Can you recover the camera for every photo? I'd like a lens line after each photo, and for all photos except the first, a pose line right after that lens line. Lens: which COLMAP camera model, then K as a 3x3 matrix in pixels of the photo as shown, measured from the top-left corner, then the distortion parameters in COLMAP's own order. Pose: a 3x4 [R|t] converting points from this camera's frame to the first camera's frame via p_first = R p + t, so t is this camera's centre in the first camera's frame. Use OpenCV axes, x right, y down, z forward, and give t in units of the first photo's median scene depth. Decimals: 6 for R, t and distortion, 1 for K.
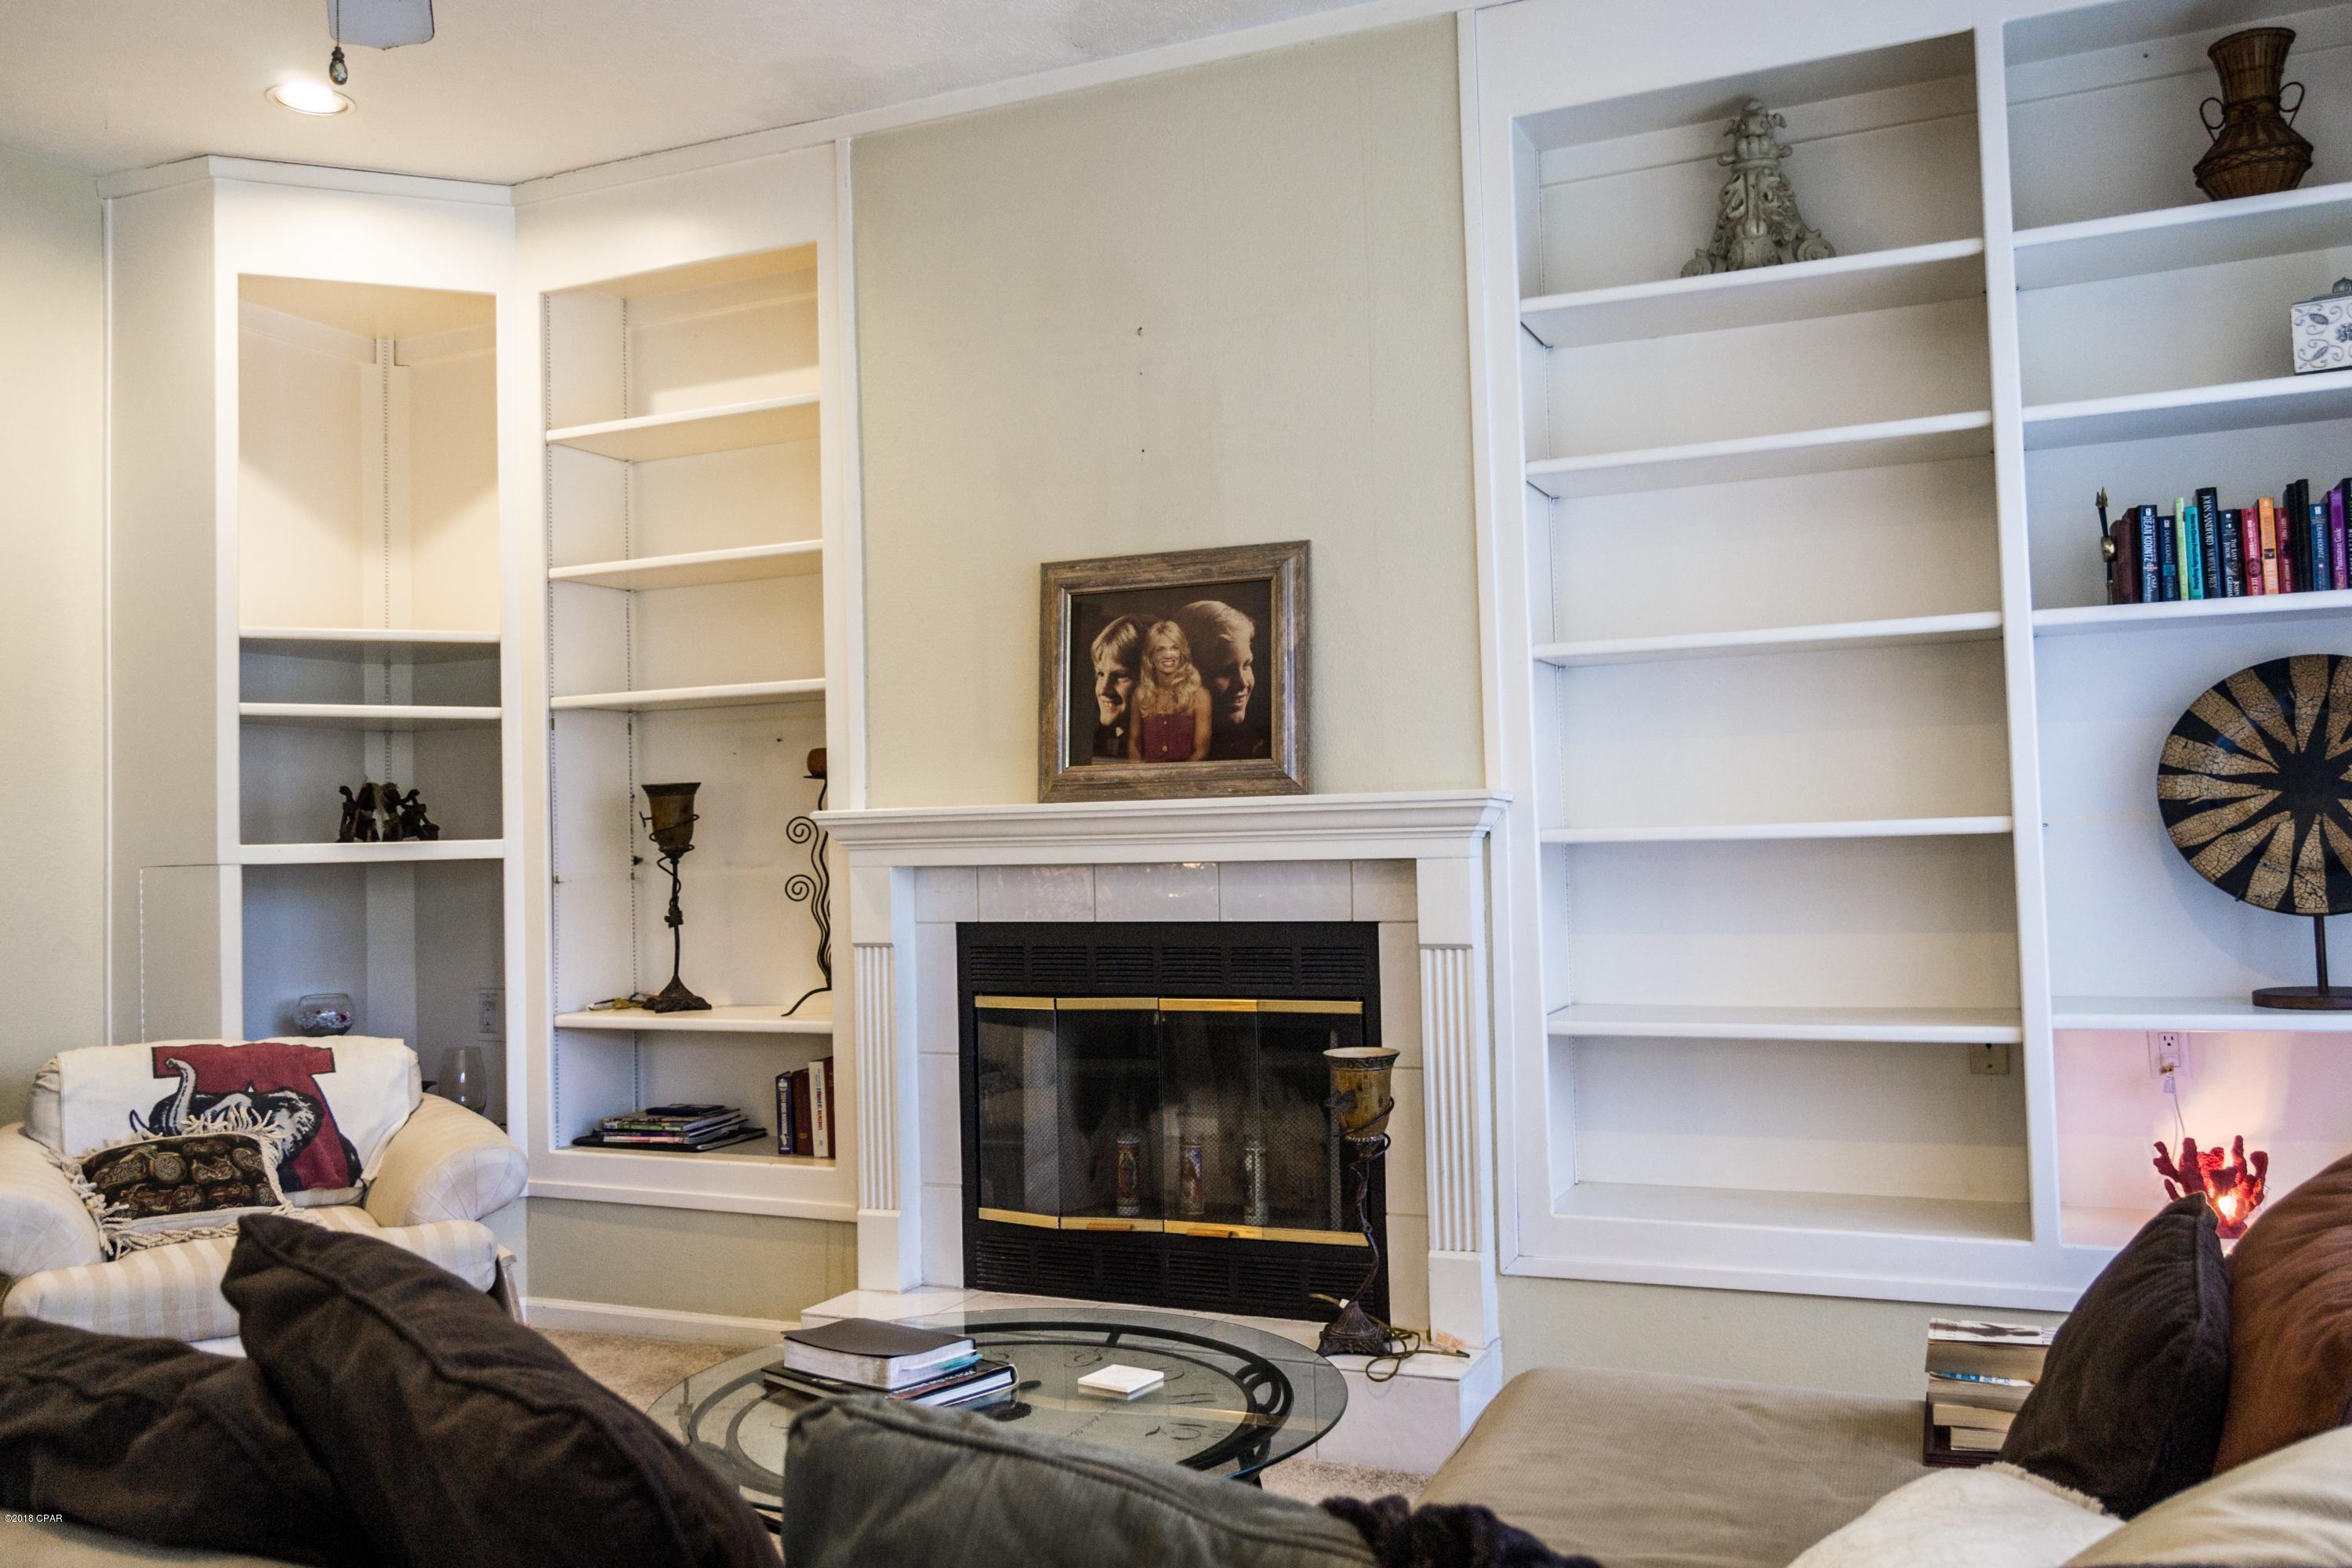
lens RADIAL K [[1860.0, 0, 1207.6], [0, 1860.0, 782.0], [0, 0, 1]] dist [-0.009465, 0.020877]
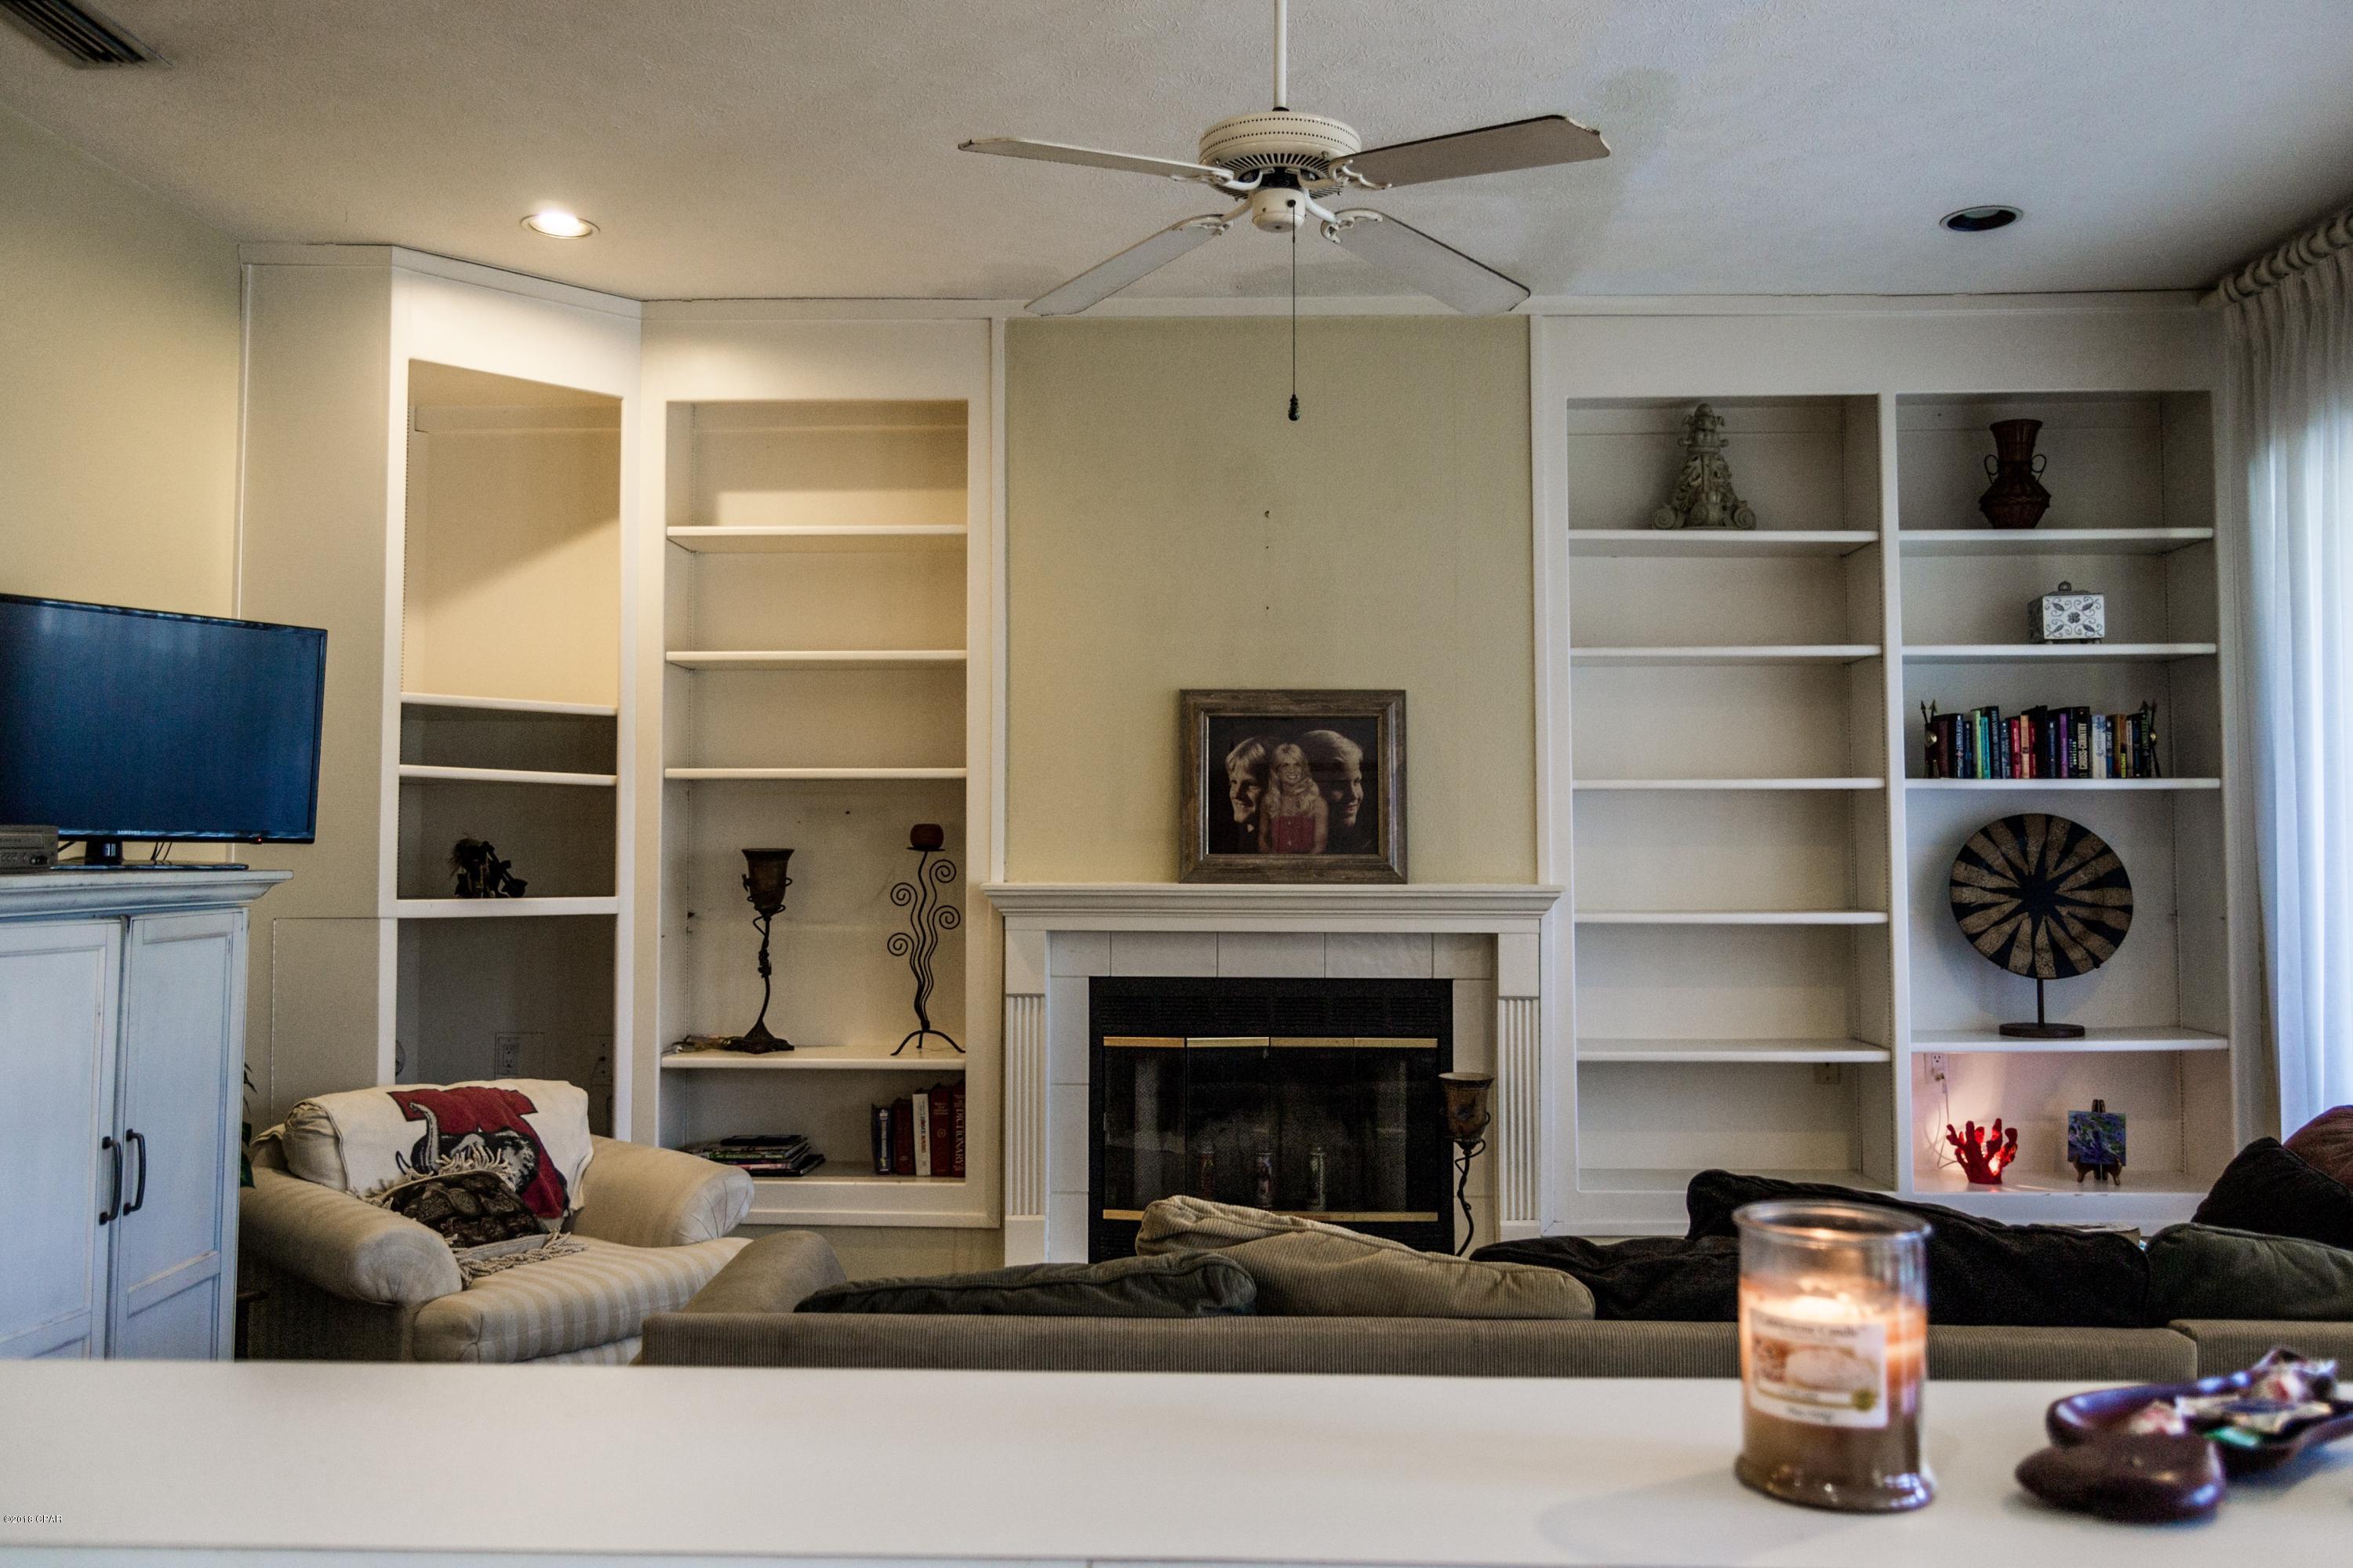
lens RADIAL K [[1860.9, 0, 1195.3], [0, 1860.9, 788.7], [0, 0, 1]] dist [-0.009465, 0.020877]
pose [[0.925203, 0.040369, 0.377318, -0.546929], [-0.035870, 0.999177, -0.018946, -0.027660], [-0.377772, 0.003994, 0.925890, -0.161479]]
